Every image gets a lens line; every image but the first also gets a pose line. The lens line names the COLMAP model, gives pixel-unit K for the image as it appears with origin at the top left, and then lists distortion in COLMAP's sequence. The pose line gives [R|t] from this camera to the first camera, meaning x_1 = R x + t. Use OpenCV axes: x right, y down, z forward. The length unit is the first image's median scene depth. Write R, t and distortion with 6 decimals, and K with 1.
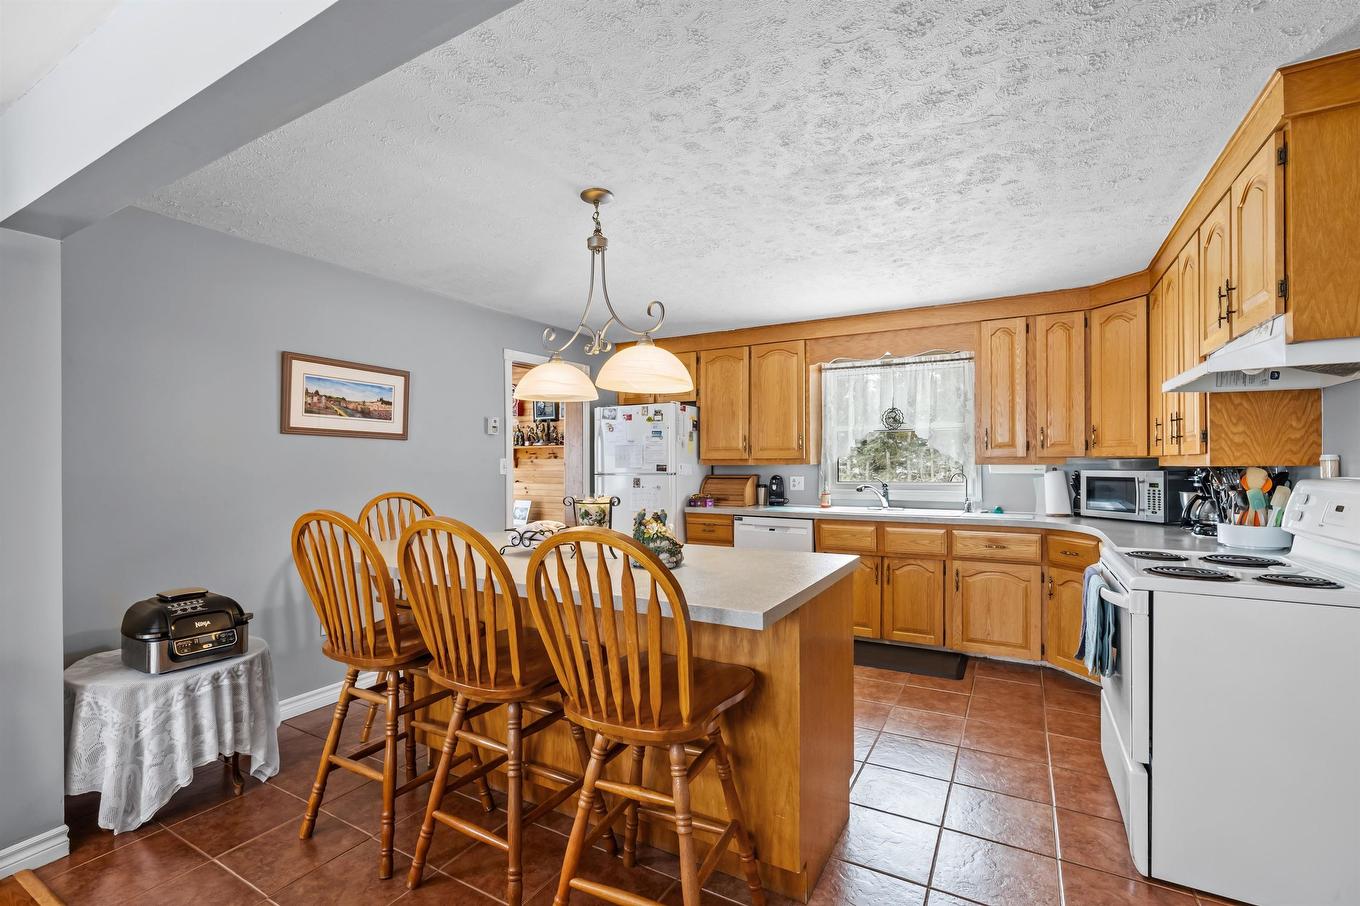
lens RADIAL K [[586.4, 0, 698.5], [0, 586.4, 464.7], [0, 0, 1]] dist [-0.002607, -0.000317]
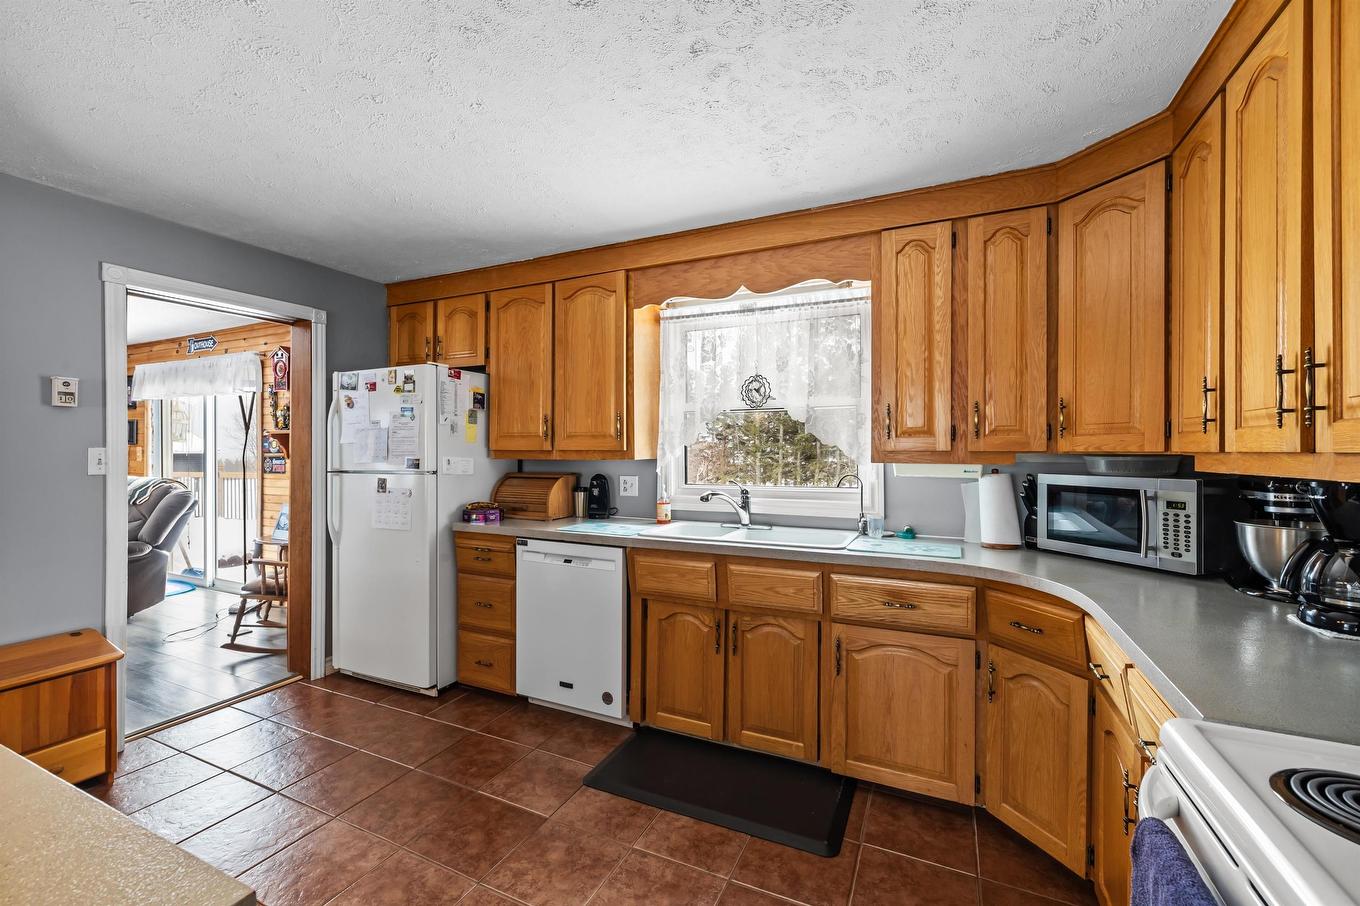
lens RADIAL K [[572.3, 0, 675.8], [0, 572.3, 452.5], [0, 0, 1]] dist [-0.000498, -0.000480]
pose [[0.997785, 0.005939, 0.066249, 0.228647], [-0.005856, 0.999982, -0.001442, -0.009199], [-0.066257, 0.001051, 0.997802, 0.414607]]
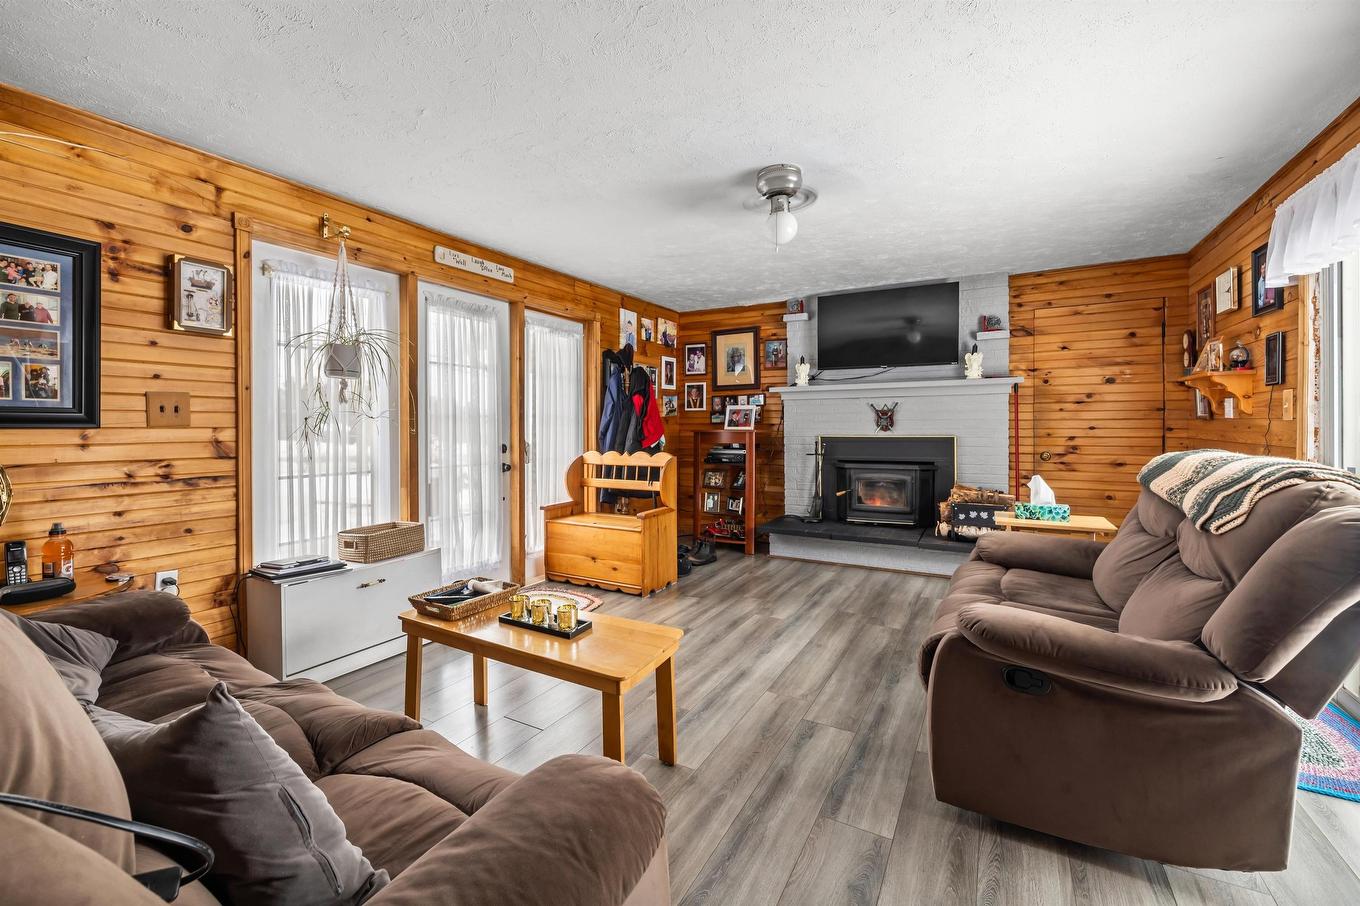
lens RADIAL K [[572.3, 0, 669.1], [0, 572.3, 429.1], [0, 0, 1]] dist [-0.000498, -0.000480]
pose [[-0.015570, 0.009051, -0.999838, -0.375197], [-0.002376, 0.999956, 0.009089, 0.024862], [0.999876, 0.002518, -0.015548, 1.266304]]
